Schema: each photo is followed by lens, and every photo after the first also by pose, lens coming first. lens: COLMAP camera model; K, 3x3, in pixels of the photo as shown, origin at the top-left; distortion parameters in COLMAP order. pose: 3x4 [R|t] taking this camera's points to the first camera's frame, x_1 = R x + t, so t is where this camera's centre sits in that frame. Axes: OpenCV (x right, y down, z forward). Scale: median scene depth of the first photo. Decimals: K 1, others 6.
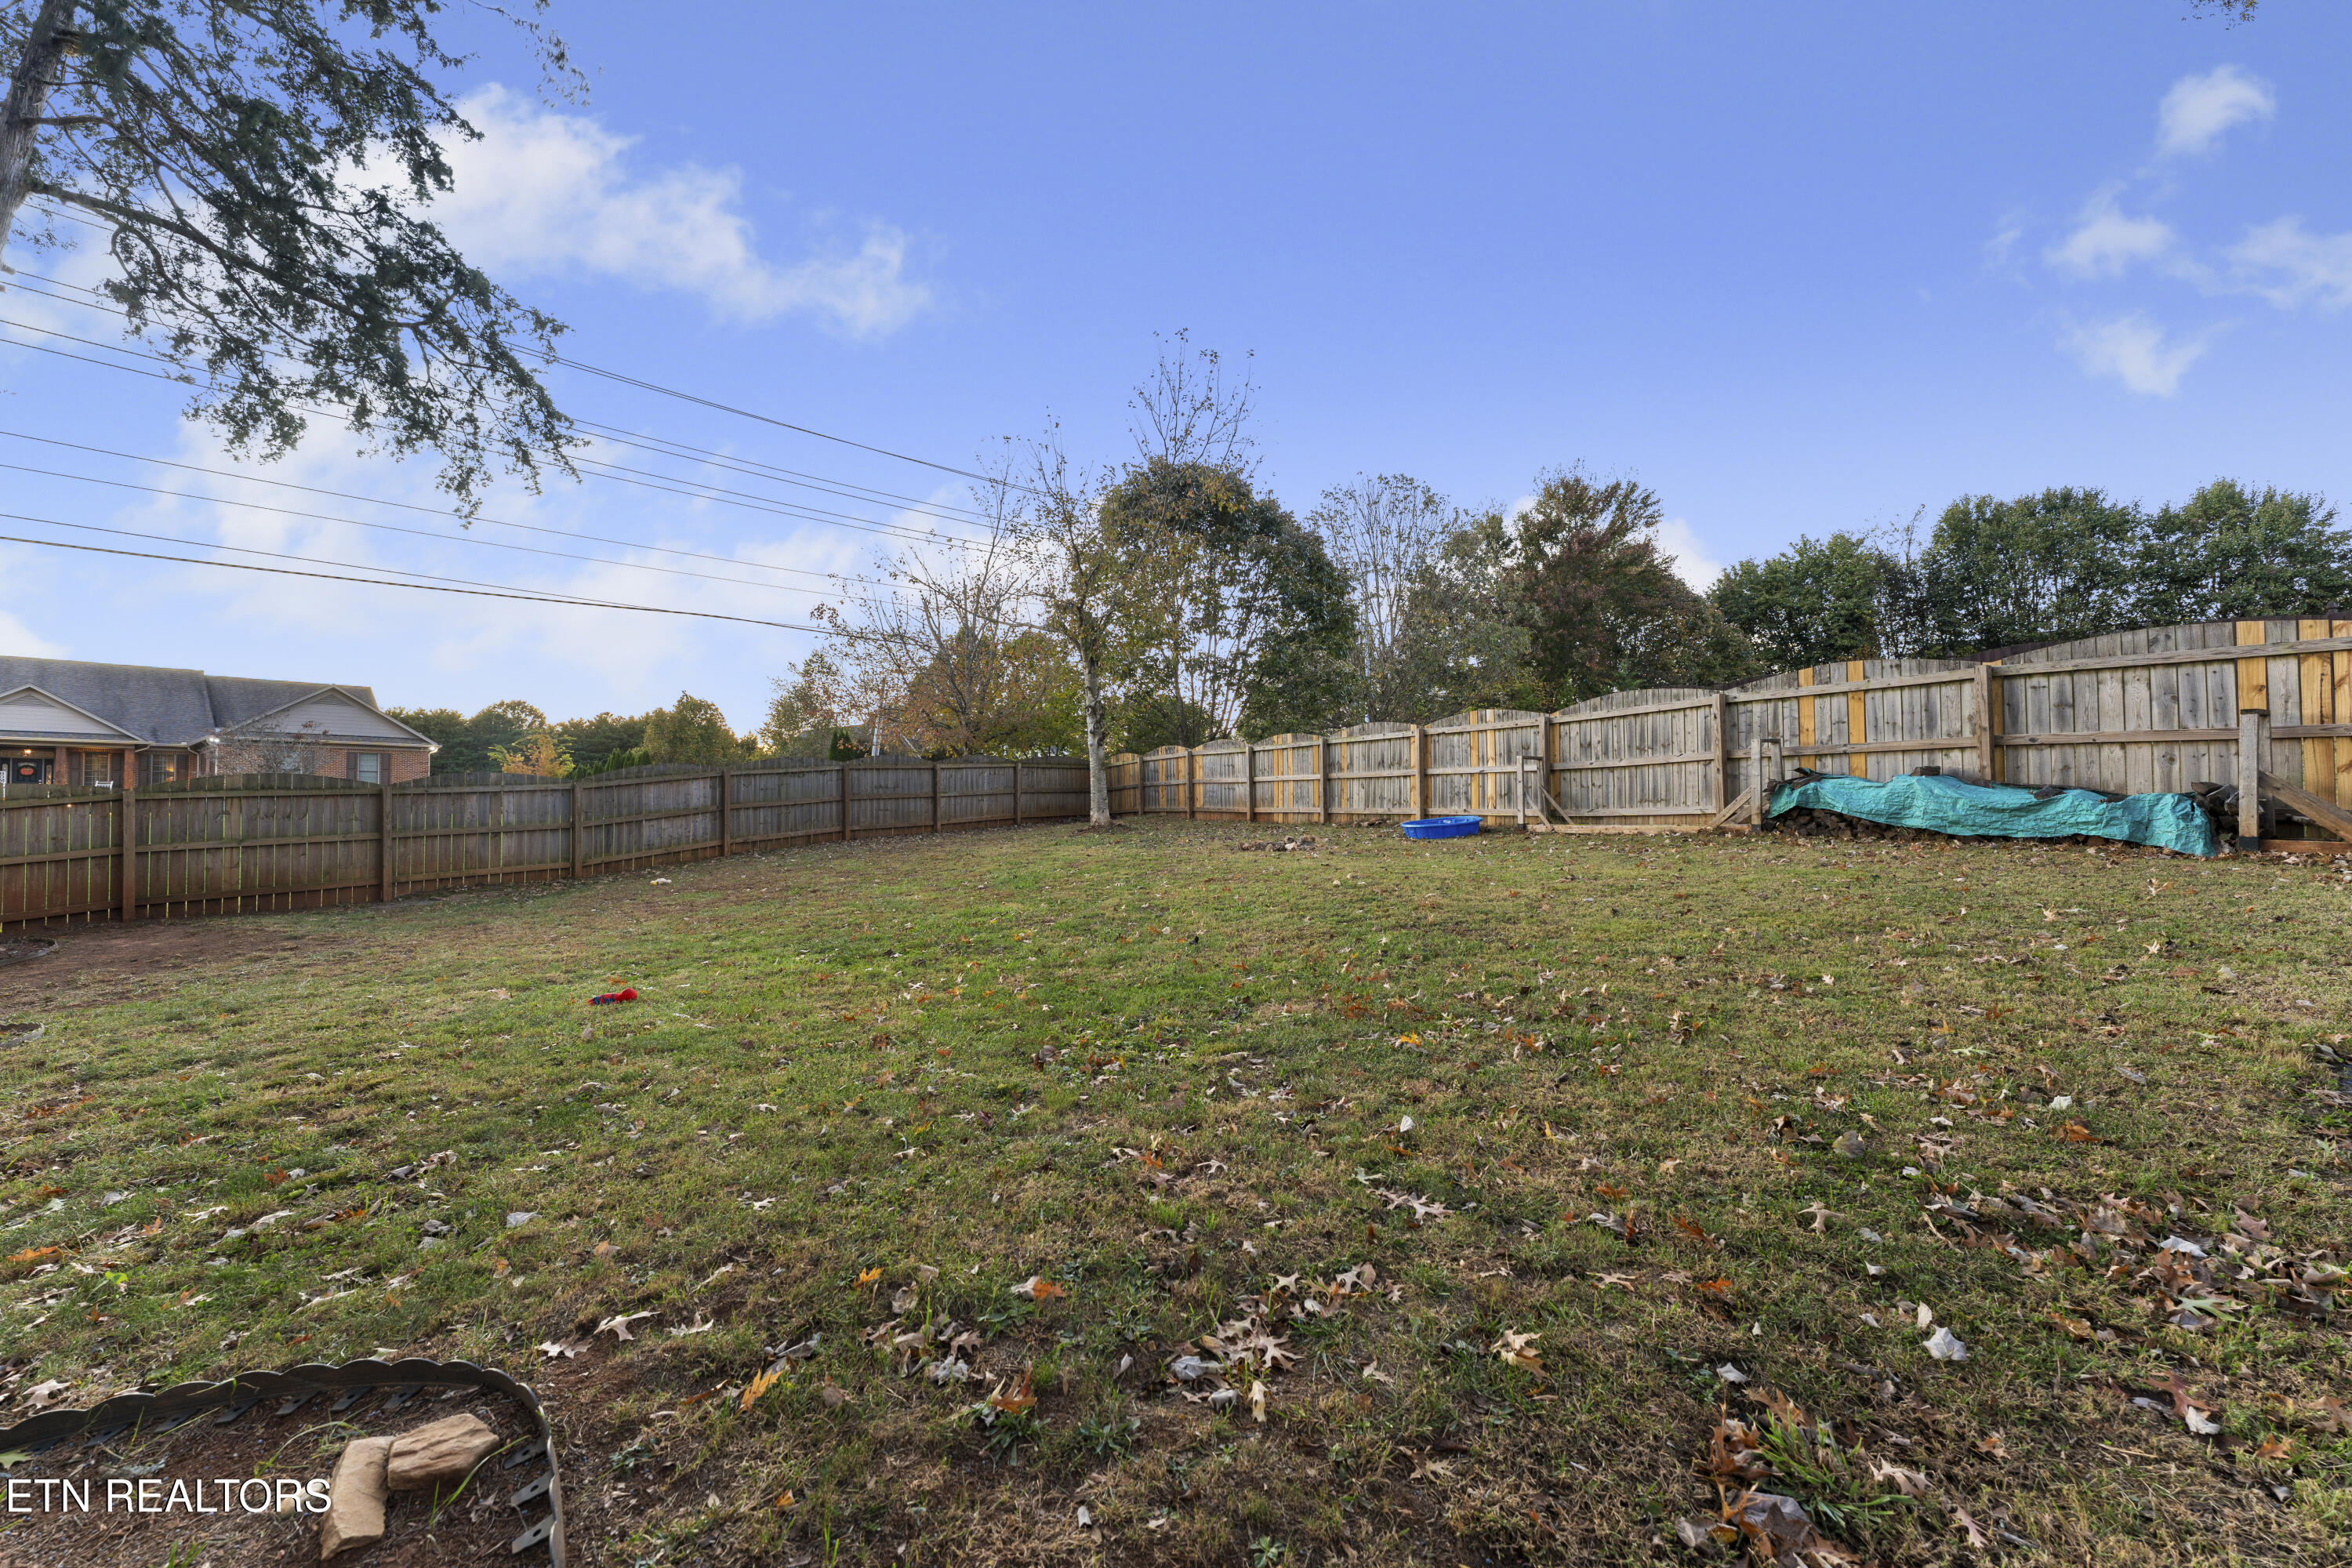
lens RADIAL K [[955.8, 0, 1178.1], [0, 955.8, 788.4], [0, 0, 1]] dist [-0.001325, 0.000307]
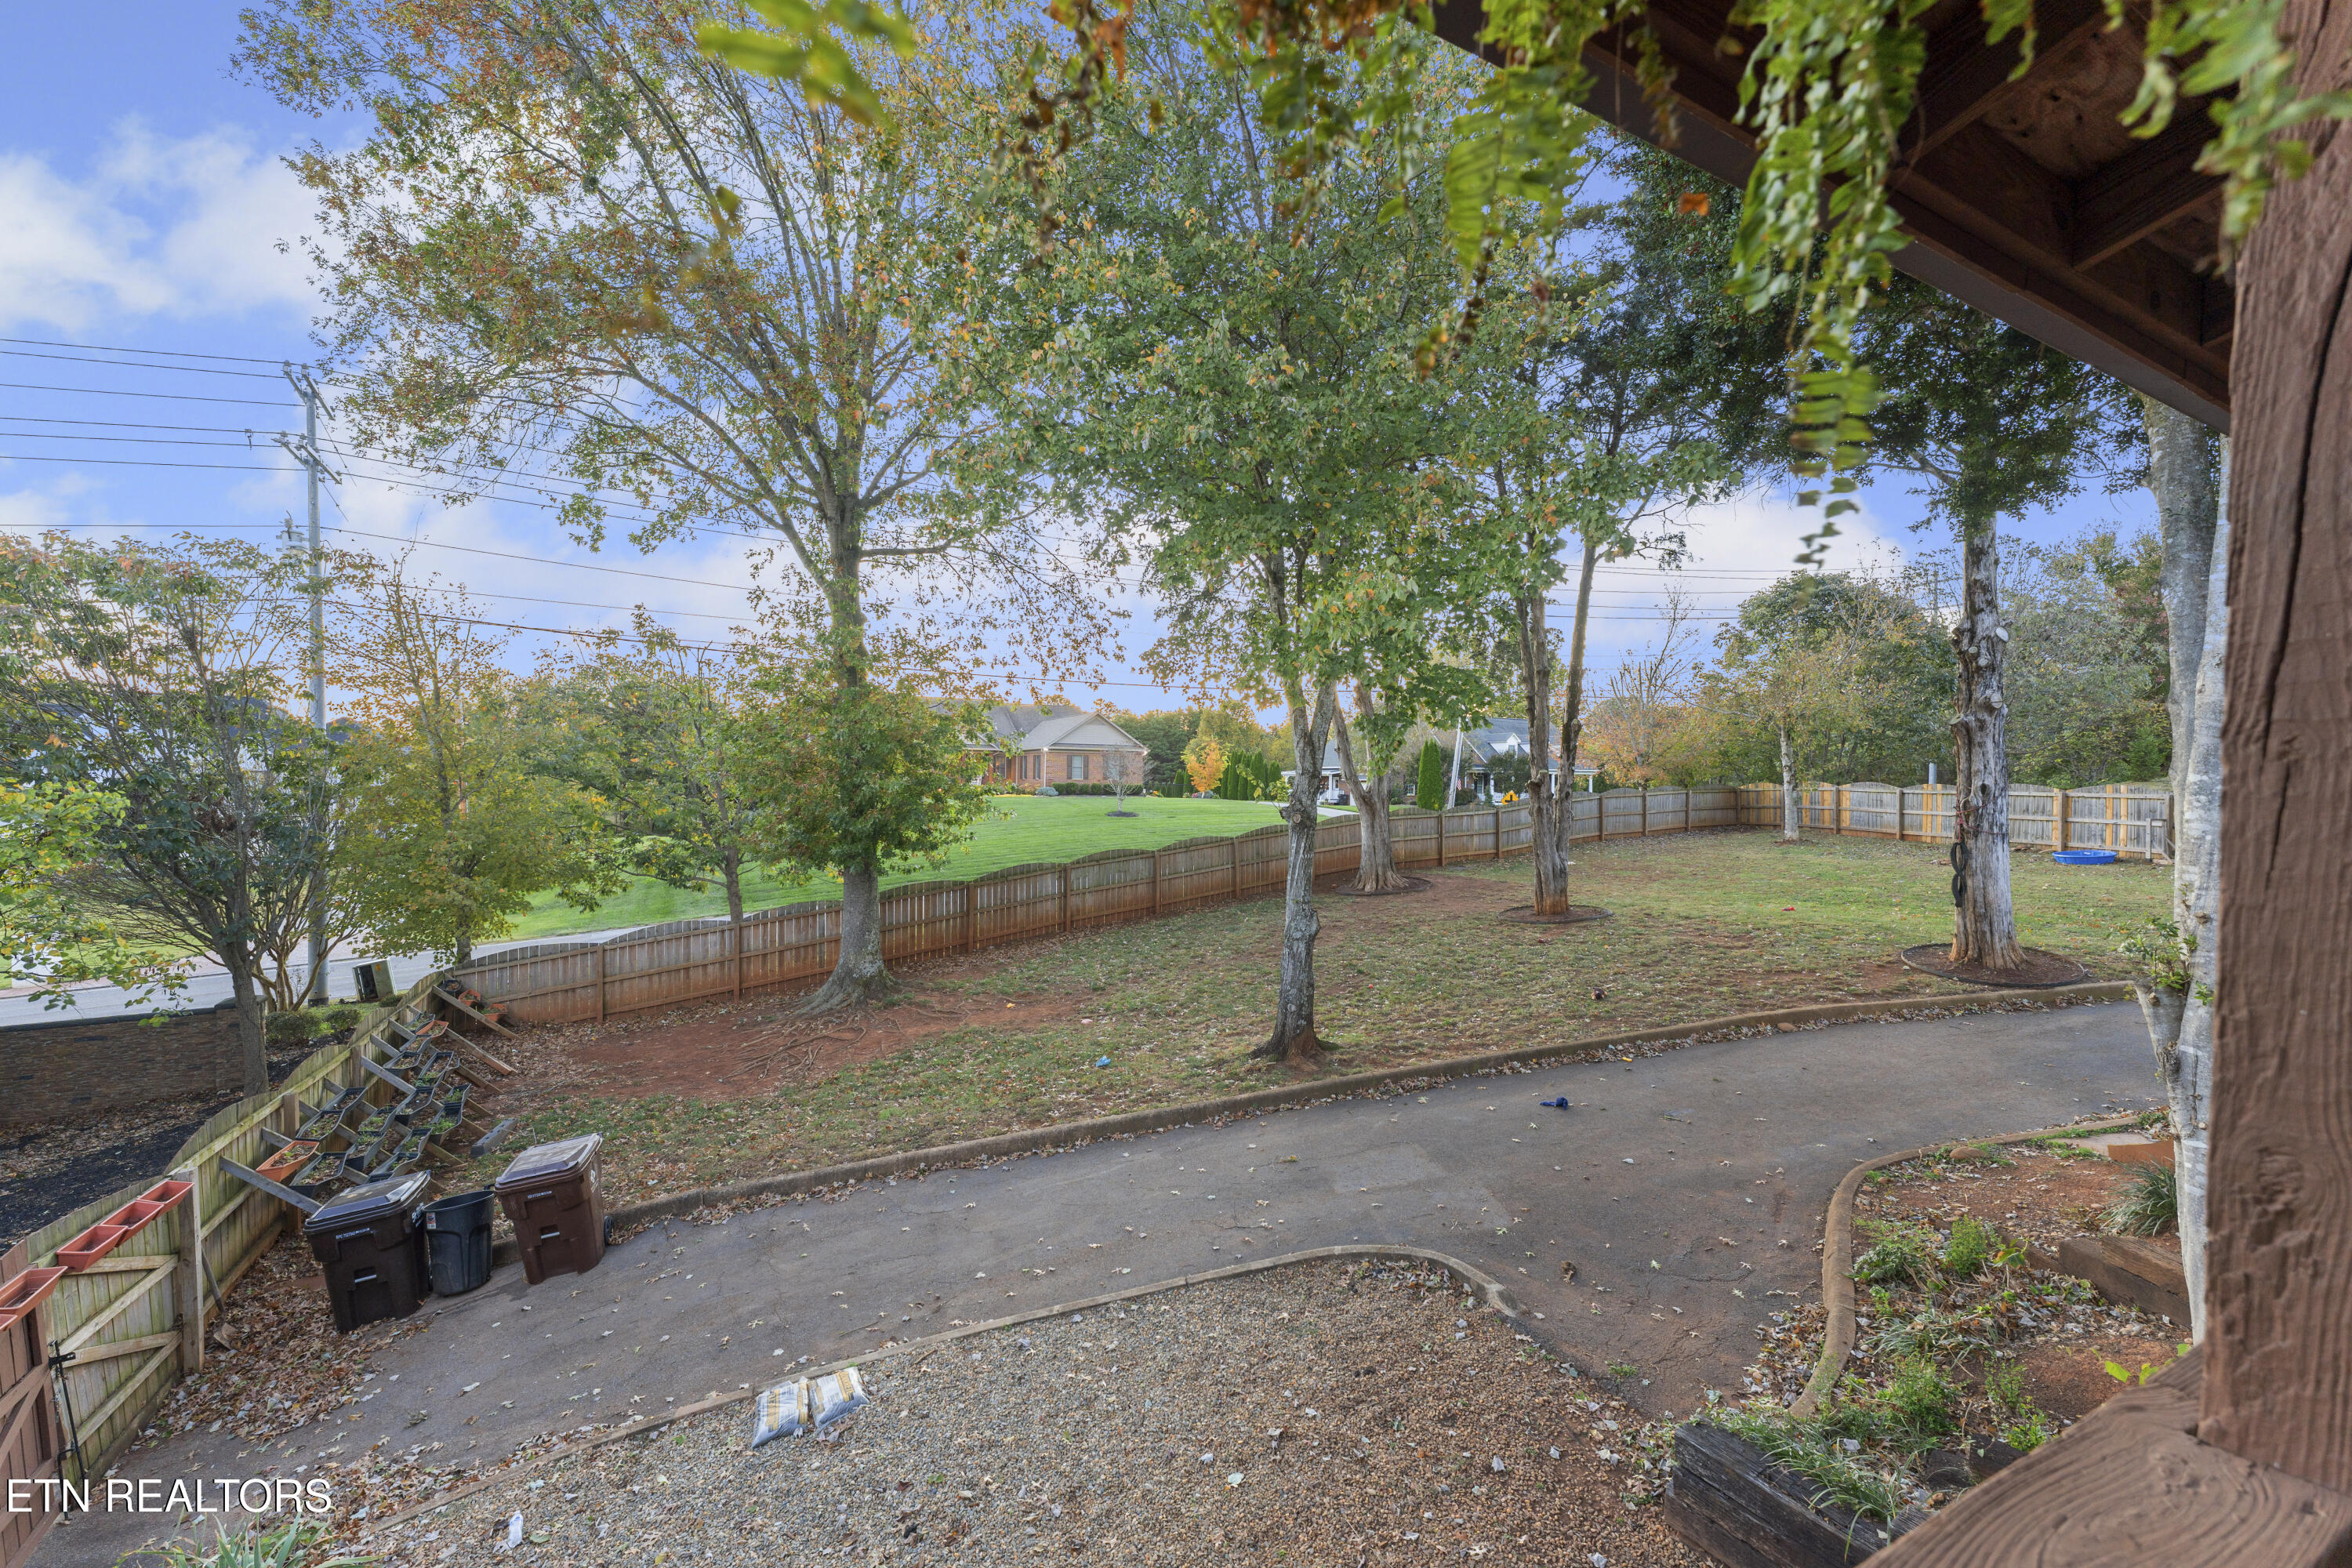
lens RADIAL K [[955.8, 0, 1173.8], [0, 955.8, 781.4], [0, 0, 1]] dist [-0.001325, 0.000307]
pose [[0.906928, 0.016263, -0.420971, -0.411695], [-0.008252, 0.999749, 0.020844, -0.099385], [0.421204, -0.015430, 0.906835, -1.042556]]
